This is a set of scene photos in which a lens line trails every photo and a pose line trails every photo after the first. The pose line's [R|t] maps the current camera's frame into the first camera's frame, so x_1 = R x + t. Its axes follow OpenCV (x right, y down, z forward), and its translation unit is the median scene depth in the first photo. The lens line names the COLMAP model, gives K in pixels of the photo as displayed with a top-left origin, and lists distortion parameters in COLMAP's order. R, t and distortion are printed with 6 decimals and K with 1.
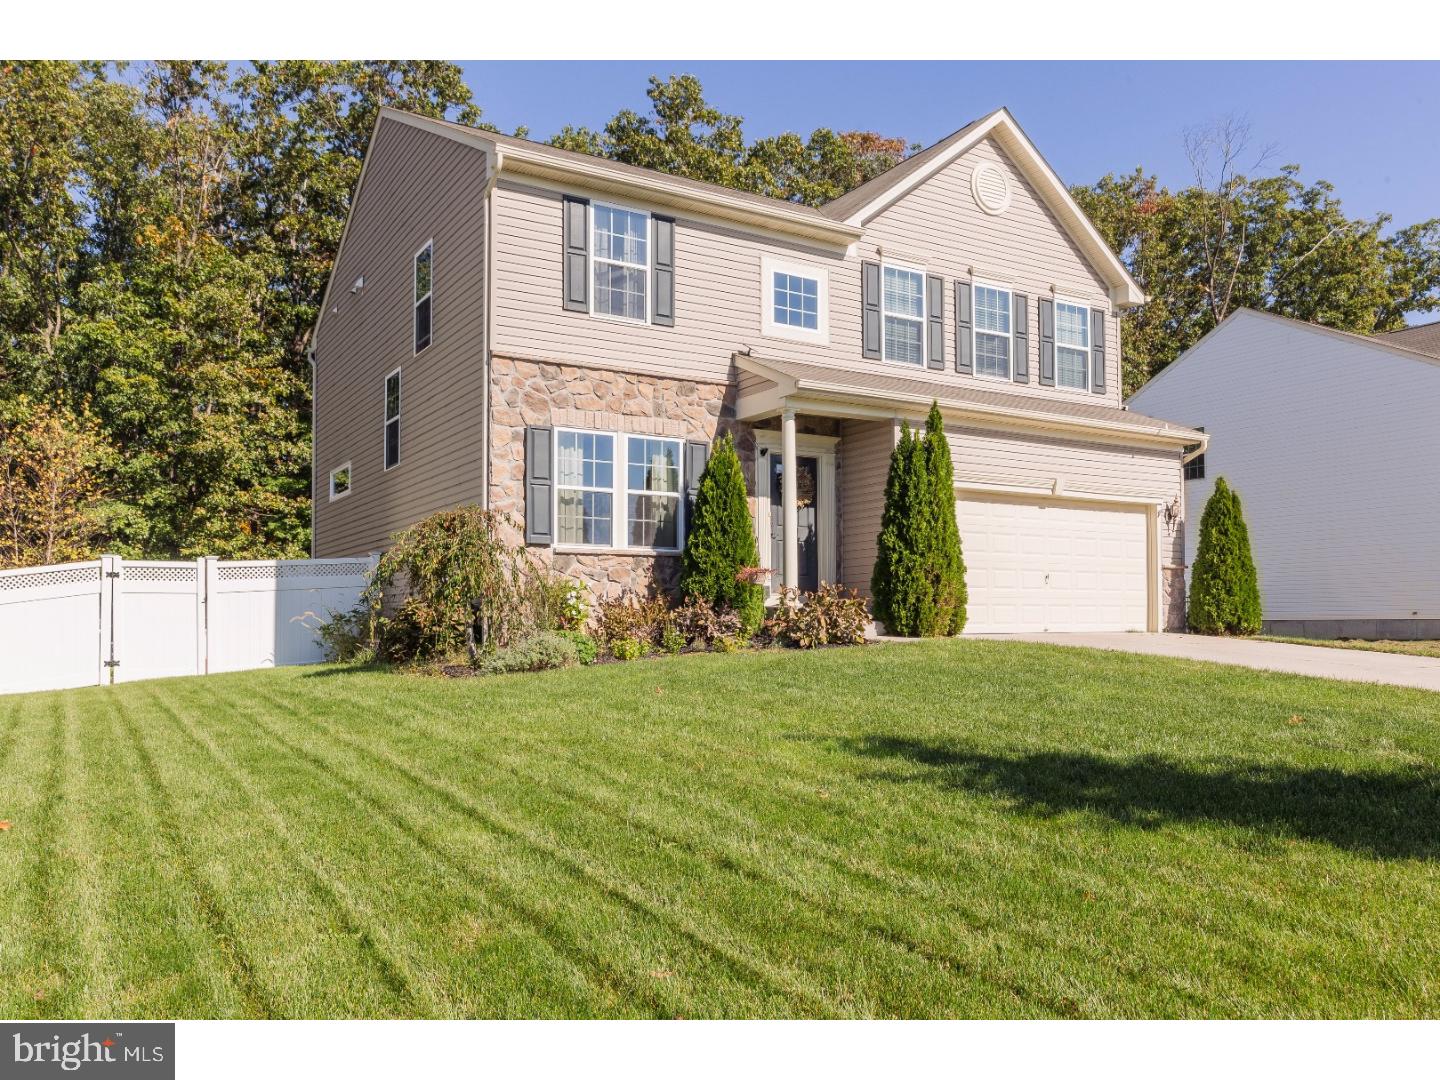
lens RADIAL K [[1141.5, 0, 721.0], [0, 1141.5, 541.4], [0, 0, 1]] dist [0.017478, 0.002338]
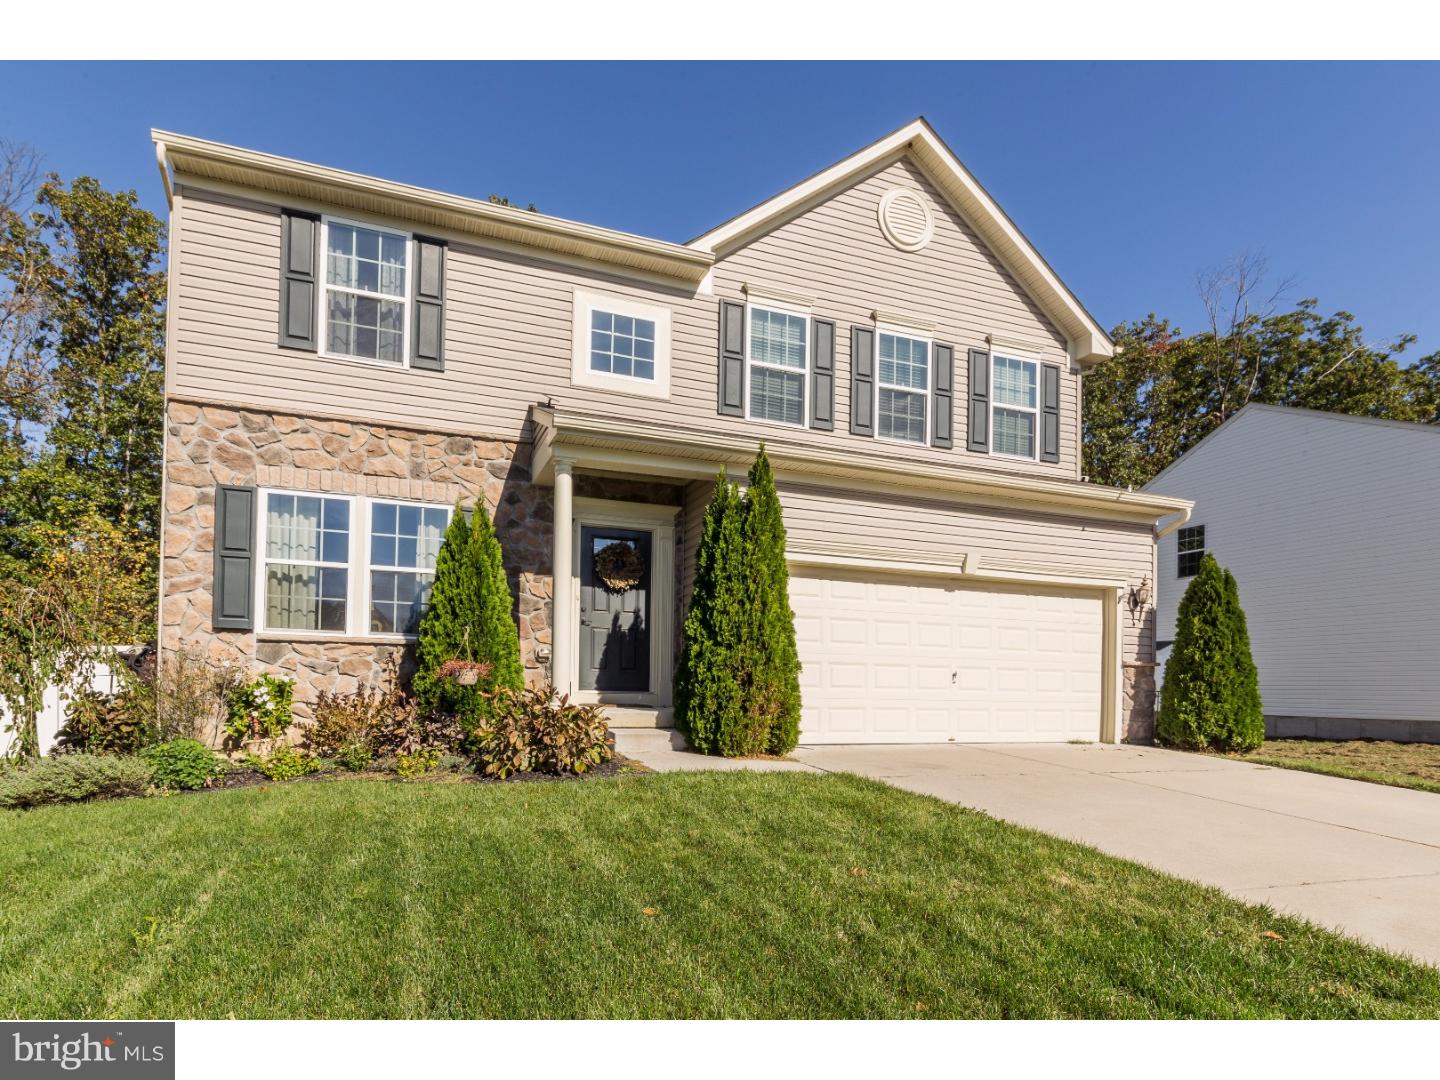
lens RADIAL K [[722.0, 0, 650.8], [0, 722.0, 655.1], [0, 0, 1]] dist [0.004525, 0.000576]
pose [[0.965338, 0.013939, -0.260630, 0.227636], [-0.006483, 0.999545, 0.029445, 0.003184], [0.260922, -0.026735, 0.964990, 0.481867]]
